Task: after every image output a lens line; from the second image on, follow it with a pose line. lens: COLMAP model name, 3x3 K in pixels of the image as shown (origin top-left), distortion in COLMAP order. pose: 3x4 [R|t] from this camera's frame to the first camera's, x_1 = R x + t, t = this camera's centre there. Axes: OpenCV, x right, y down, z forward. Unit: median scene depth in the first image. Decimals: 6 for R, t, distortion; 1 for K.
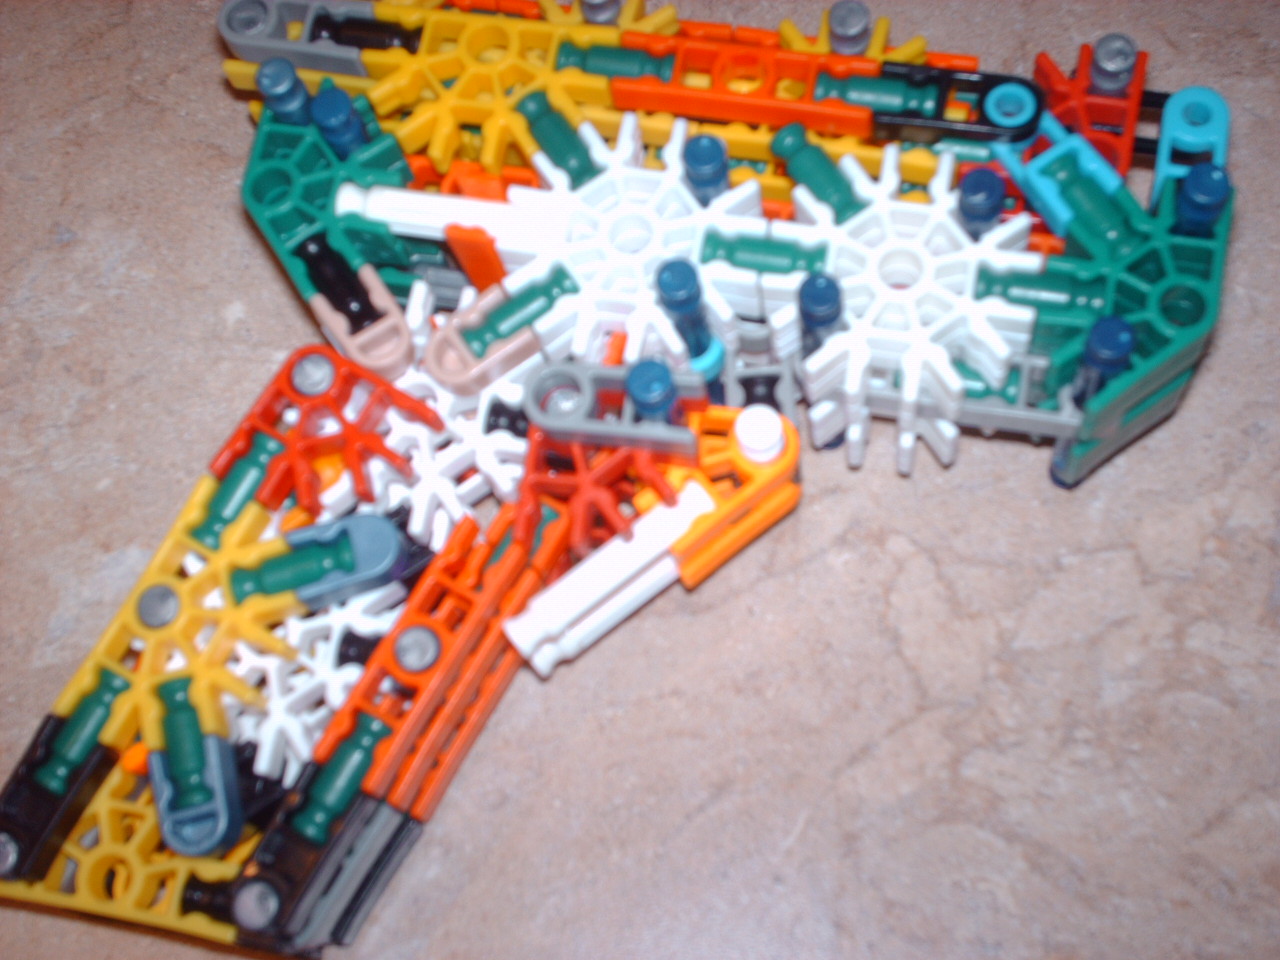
lens RADIAL K [[1773.6, 0, 655.2], [0, 1773.6, 488.1], [0, 0, 1]] dist [-0.050463, 0.000000]
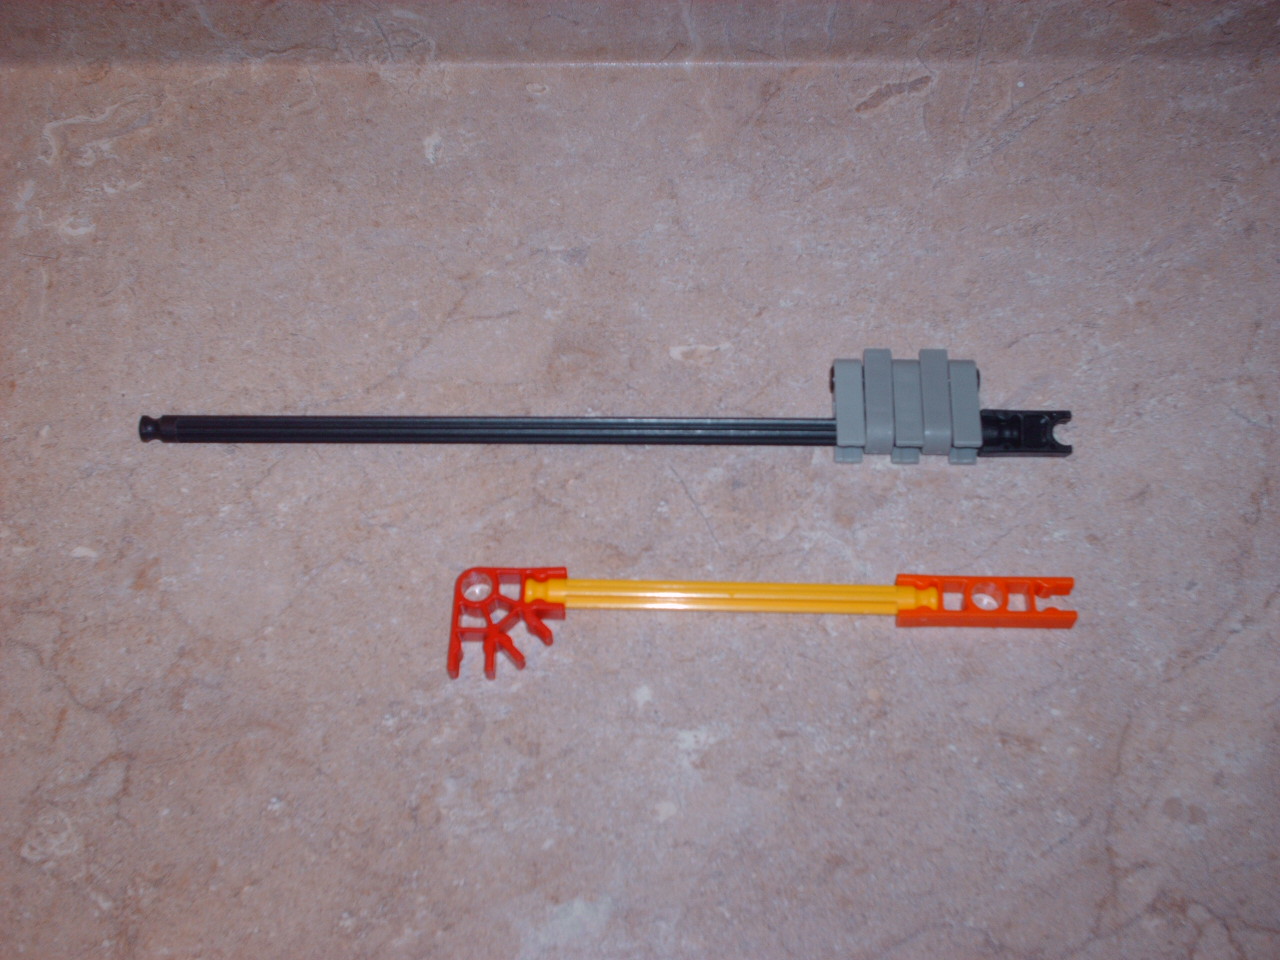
lens RADIAL K [[1773.6, 0, 653.6], [0, 1773.6, 489.2], [0, 0, 1]] dist [-0.050463, 0.000000]
pose [[0.998951, 0.028300, 0.036001, -0.281434], [-0.026384, 0.998265, -0.052646, -0.179243], [-0.037429, 0.051641, 0.997964, -0.231574]]
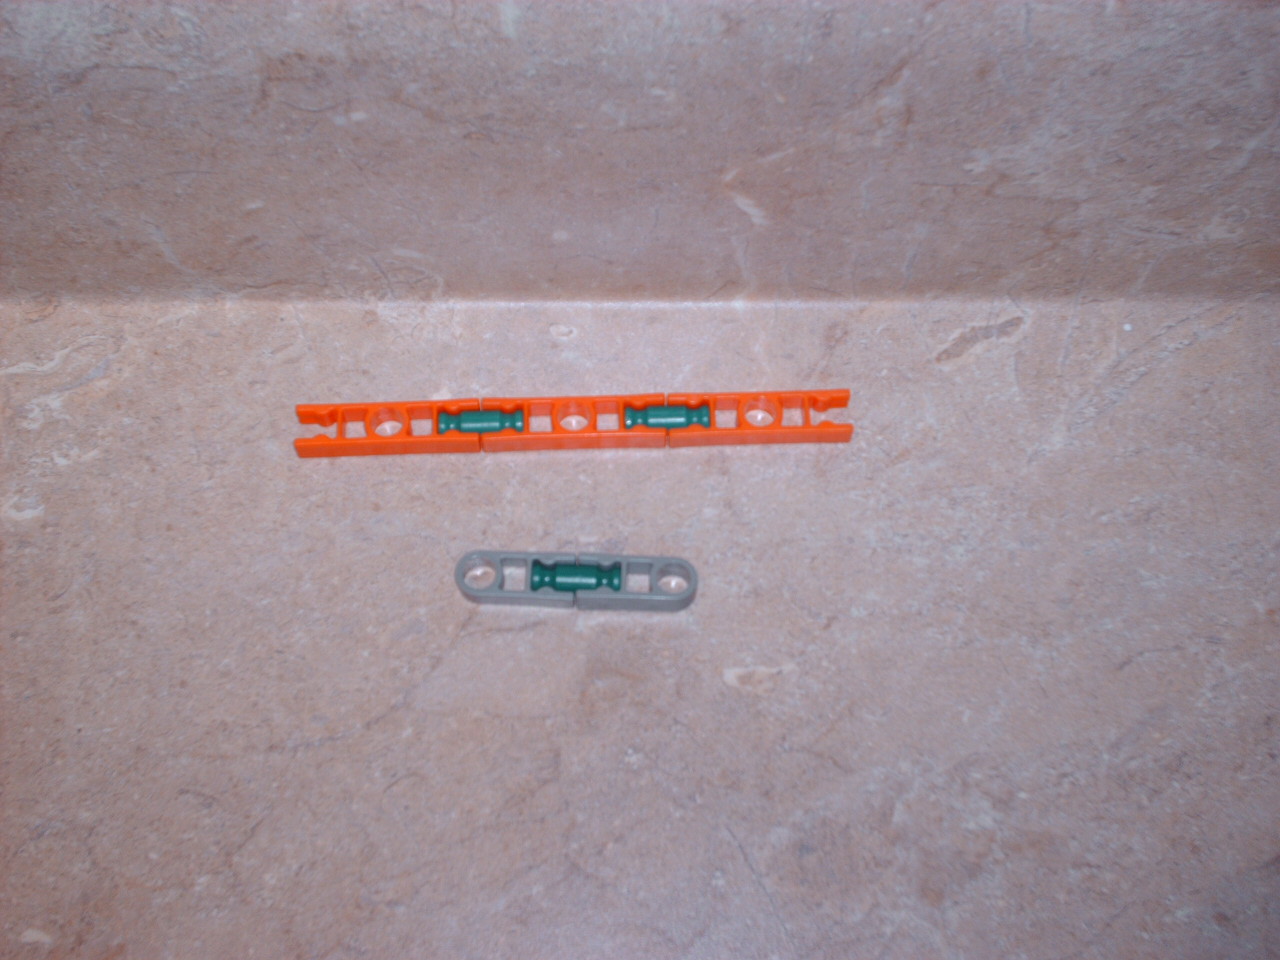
lens RADIAL K [[1773.6, 0, 650.1], [0, 1773.6, 487.5], [0, 0, 1]] dist [-0.050463, 0.000000]
pose [[0.998433, 0.029210, 0.047732, -0.329728], [-0.028841, 0.999549, -0.008410, -0.468573], [-0.047956, 0.007020, 0.998825, -0.033116]]
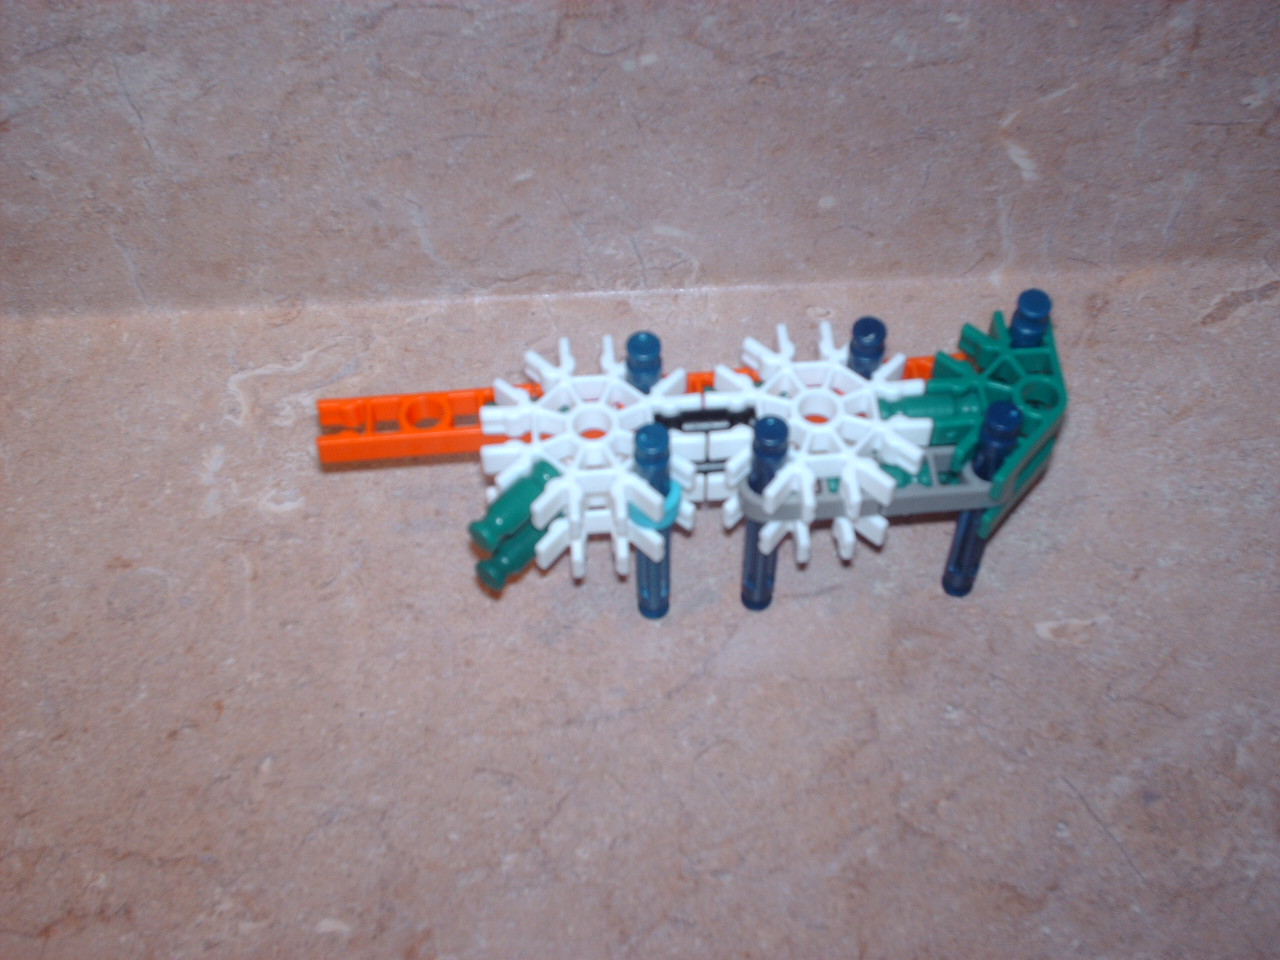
lens RADIAL K [[1773.6, 0, 650.8], [0, 1773.6, 487.3], [0, 0, 1]] dist [-0.050463, 0.000000]
pose [[0.998616, -0.008682, 0.051878, -0.518300], [0.016988, 0.986665, -0.161878, -0.270062], [-0.049780, 0.162535, 0.985446, 0.036294]]
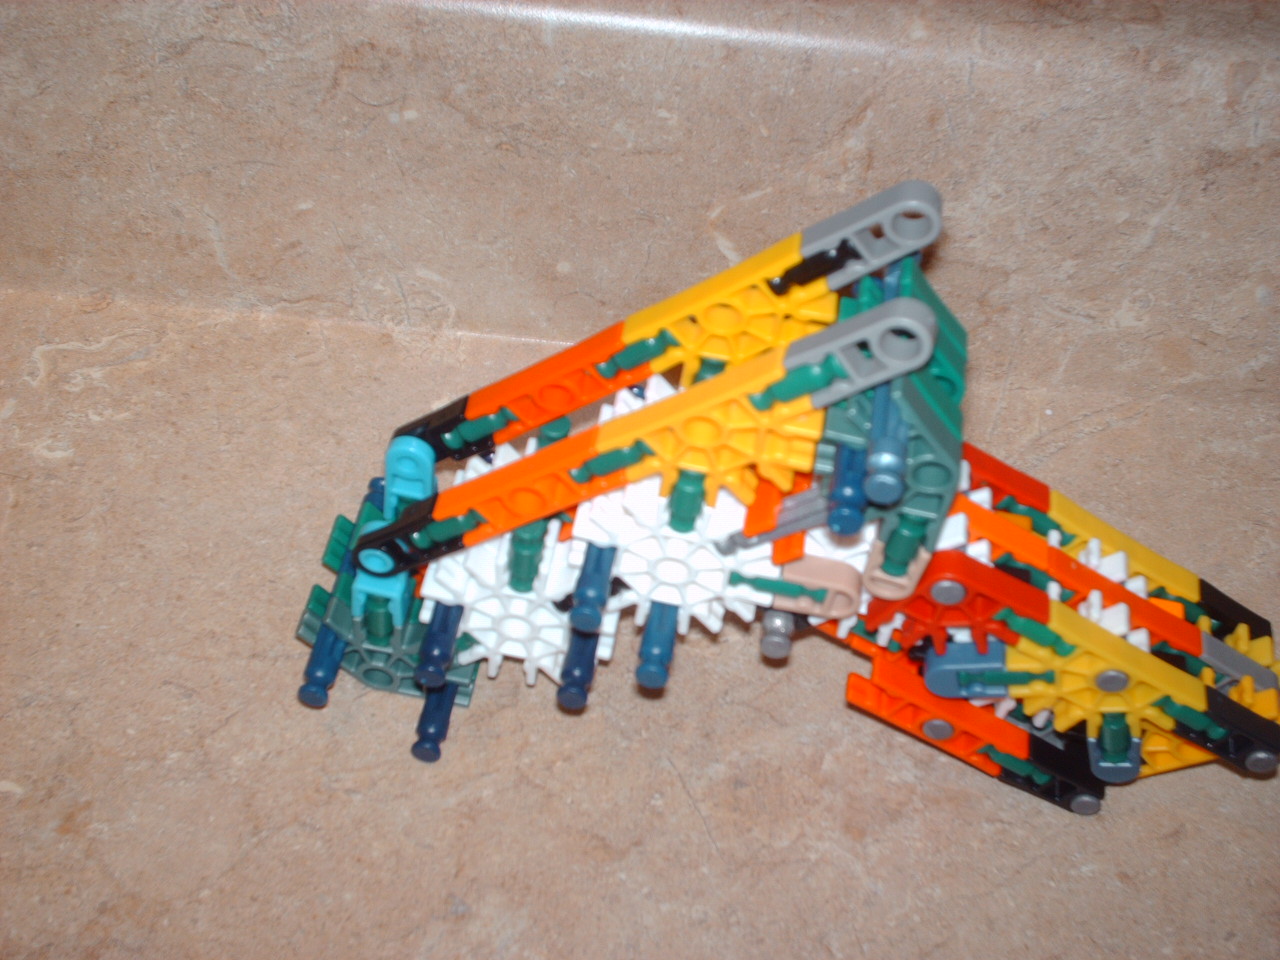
lens RADIAL K [[1773.6, 0, 653.8], [0, 1773.6, 488.4], [0, 0, 1]] dist [-0.050463, 0.000000]
pose [[0.989033, 0.134458, 0.061108, -0.329771], [-0.111562, 0.951268, -0.287477, -0.093036], [-0.096783, 0.277507, 0.955836, -0.117243]]
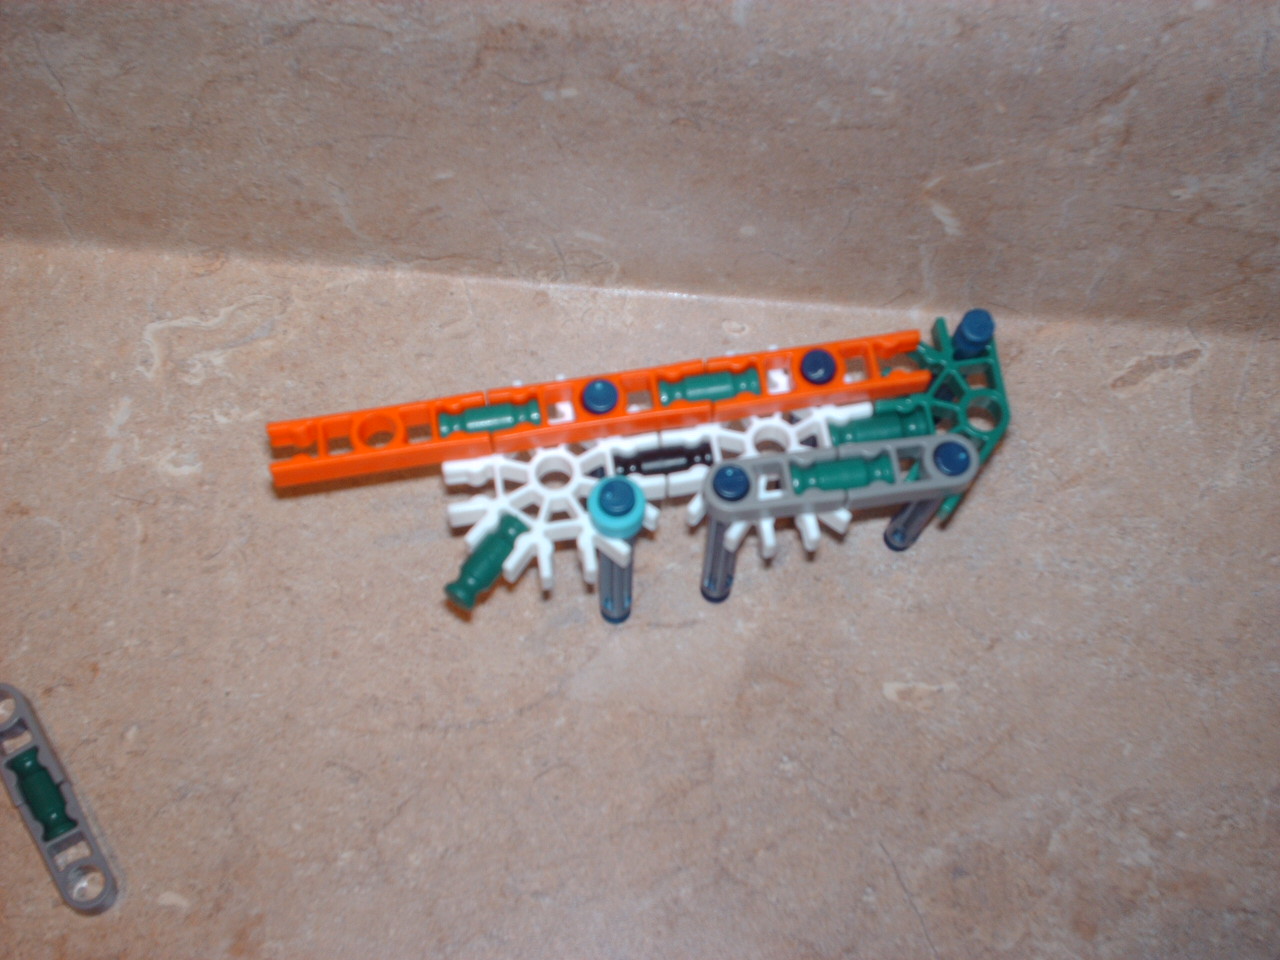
lens RADIAL K [[1773.6, 0, 655.9], [0, 1773.6, 489.9], [0, 0, 1]] dist [-0.050463, 0.000000]
pose [[0.993487, 0.107289, 0.038381, -0.425573], [-0.107008, 0.994215, -0.009305, -0.457923], [-0.039157, 0.005138, 0.999220, -0.009595]]
